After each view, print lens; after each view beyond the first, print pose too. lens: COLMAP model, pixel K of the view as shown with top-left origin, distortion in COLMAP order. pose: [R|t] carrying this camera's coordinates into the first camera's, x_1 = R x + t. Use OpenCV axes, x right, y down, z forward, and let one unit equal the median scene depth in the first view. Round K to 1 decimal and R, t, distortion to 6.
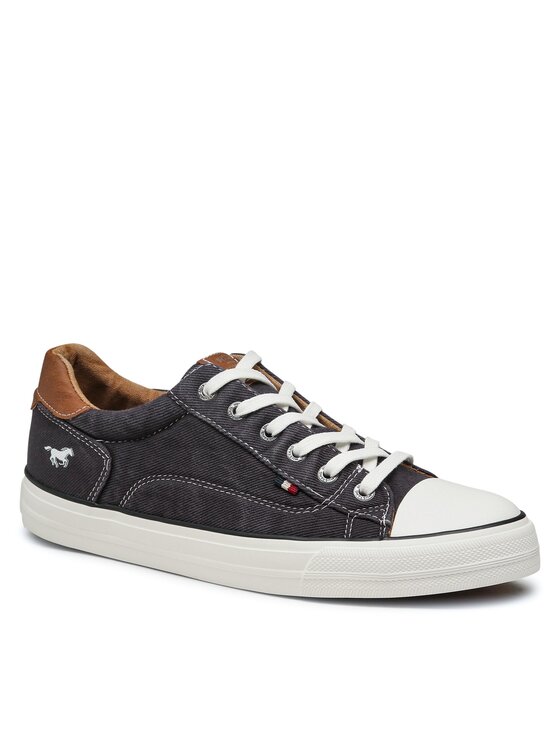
lens RADIAL K [[2249.3, 0, 280.0], [0, 2249.3, 372.7], [0, 0, 1]] dist [0.223178, 0.000000]
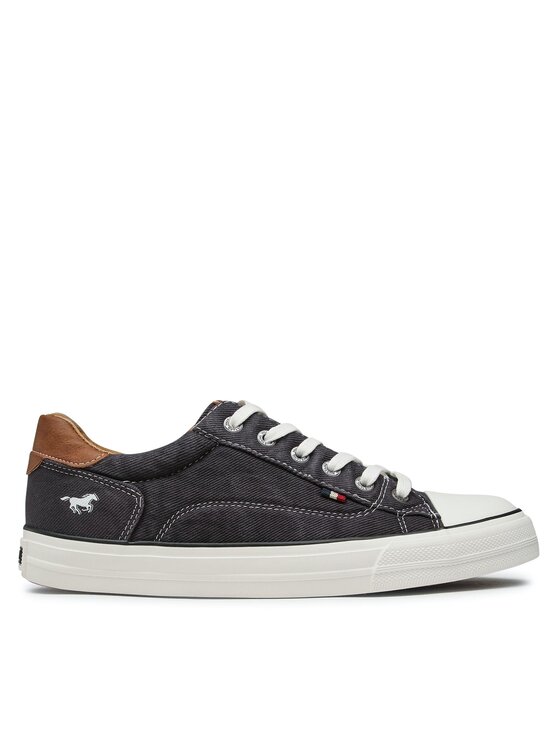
lens RADIAL K [[1197.5, 0, 280.2], [0, 1197.5, 373.7], [0, 0, 1]] dist [-0.060507, 0.000000]
pose [[0.898766, -0.005218, 0.438397, -0.264419], [0.112494, 0.969198, -0.219091, 0.113590], [-0.423750, 0.246229, 0.871669, 0.486421]]
